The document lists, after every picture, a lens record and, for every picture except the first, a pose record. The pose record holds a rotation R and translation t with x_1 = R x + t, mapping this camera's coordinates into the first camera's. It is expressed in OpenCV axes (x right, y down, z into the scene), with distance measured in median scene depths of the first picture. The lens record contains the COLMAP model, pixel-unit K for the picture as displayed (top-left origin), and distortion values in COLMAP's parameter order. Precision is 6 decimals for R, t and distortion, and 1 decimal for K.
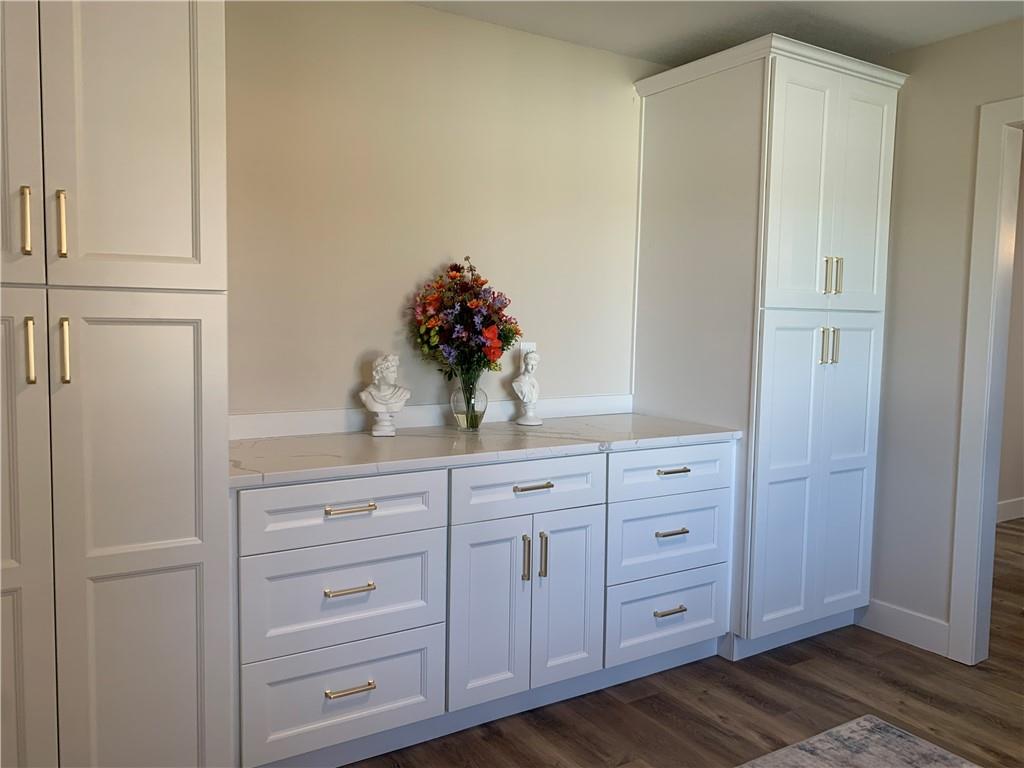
lens RADIAL K [[781.0, 0, 505.8], [0, 781.0, 377.2], [0, 0, 1]] dist [0.054309, -0.079523]
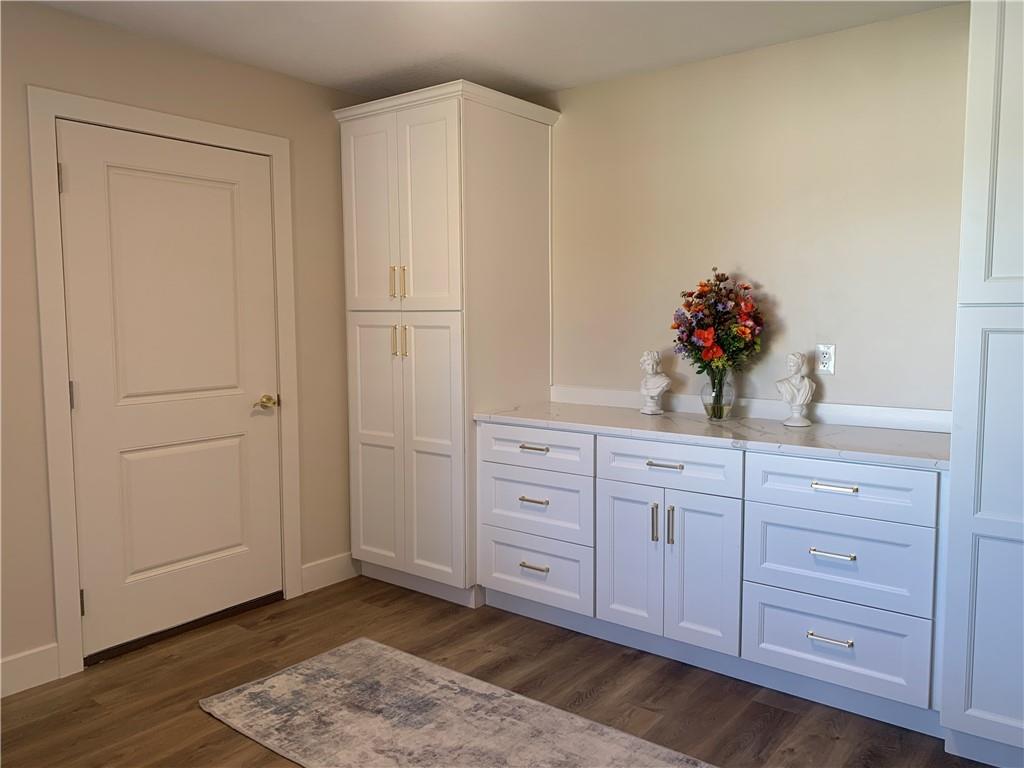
lens RADIAL K [[781.0, 0, 505.8], [0, 781.0, 377.2], [0, 0, 1]] dist [0.054309, -0.079523]
pose [[0.353888, 0.062148, -0.933221, 0.953932], [-0.063825, 0.997069, 0.042196, -0.023892], [0.933107, 0.044630, 0.356817, 0.318685]]
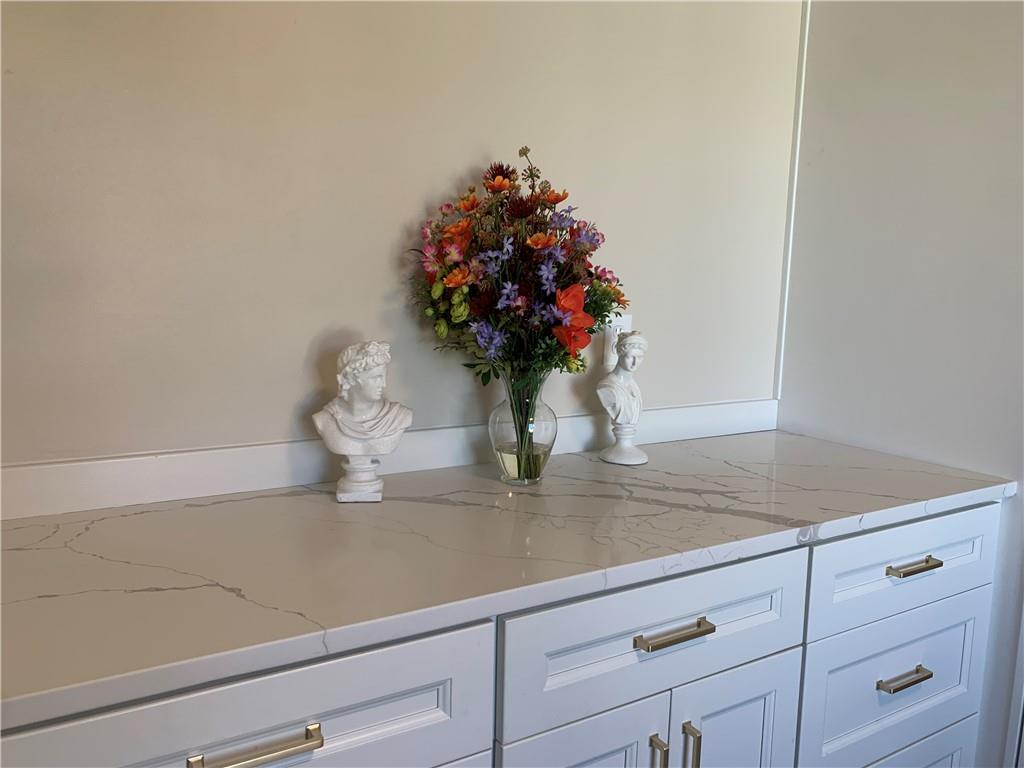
lens RADIAL K [[781.0, 0, 505.8], [0, 781.0, 377.2], [0, 0, 1]] dist [0.054309, -0.079523]
pose [[0.999896, 0.009980, -0.010371, -0.056090], [-0.009424, 0.998585, 0.052343, -0.032410], [0.010878, -0.052240, 0.998575, 0.492205]]
